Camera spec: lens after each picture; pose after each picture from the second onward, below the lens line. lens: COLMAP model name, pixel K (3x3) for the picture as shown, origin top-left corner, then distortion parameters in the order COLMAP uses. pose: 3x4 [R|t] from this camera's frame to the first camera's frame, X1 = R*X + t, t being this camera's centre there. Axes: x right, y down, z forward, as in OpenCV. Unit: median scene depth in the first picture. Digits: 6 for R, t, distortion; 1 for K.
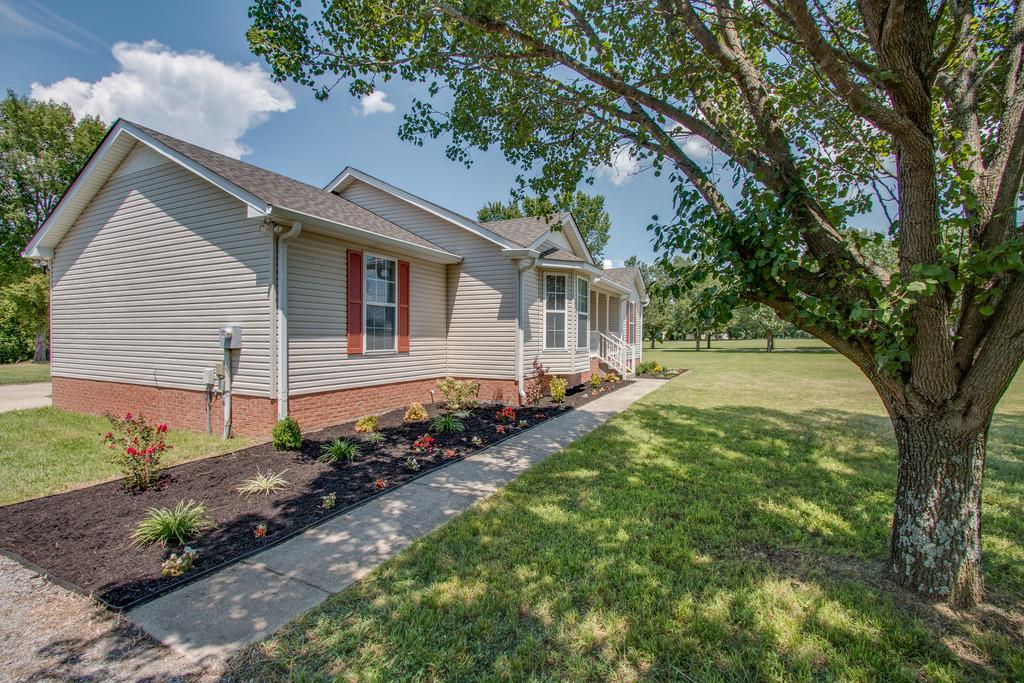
lens RADIAL K [[474.6, 0, 510.5], [0, 474.6, 339.1], [0, 0, 1]] dist [-0.022556, 0.000137]
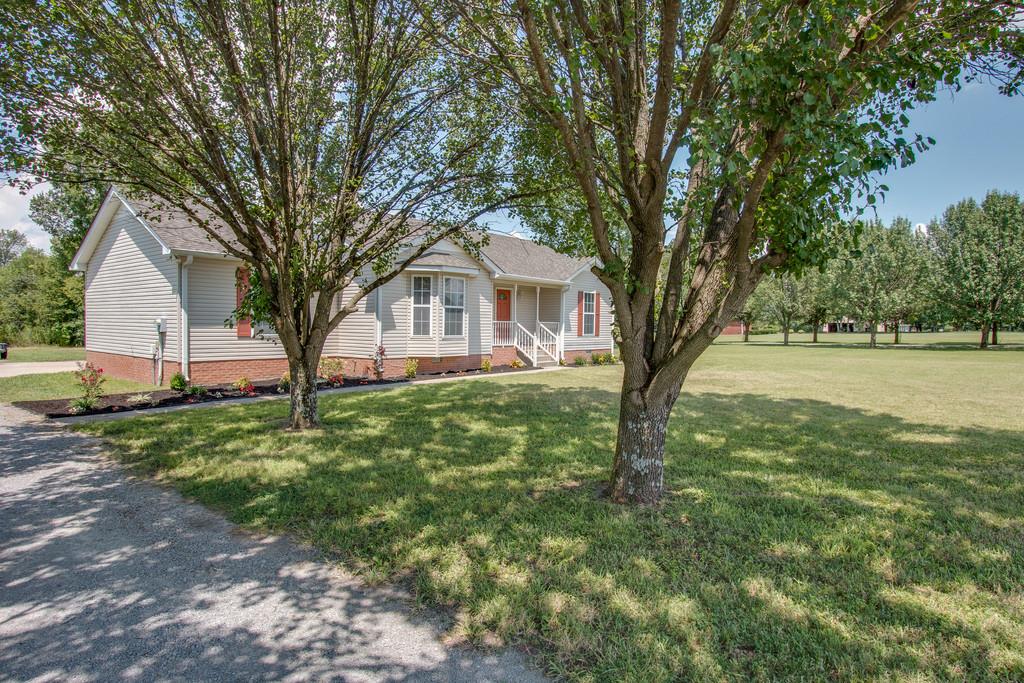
lens RADIAL K [[593.2, 0, 512.0], [0, 593.2, 341.5], [0, 0, 1]] dist [-0.024719, -0.000051]
pose [[0.974480, 0.013315, -0.224080, 0.790136], [-0.008341, 0.999698, 0.023132, -0.003367], [0.224320, -0.020672, 0.974296, -0.538959]]
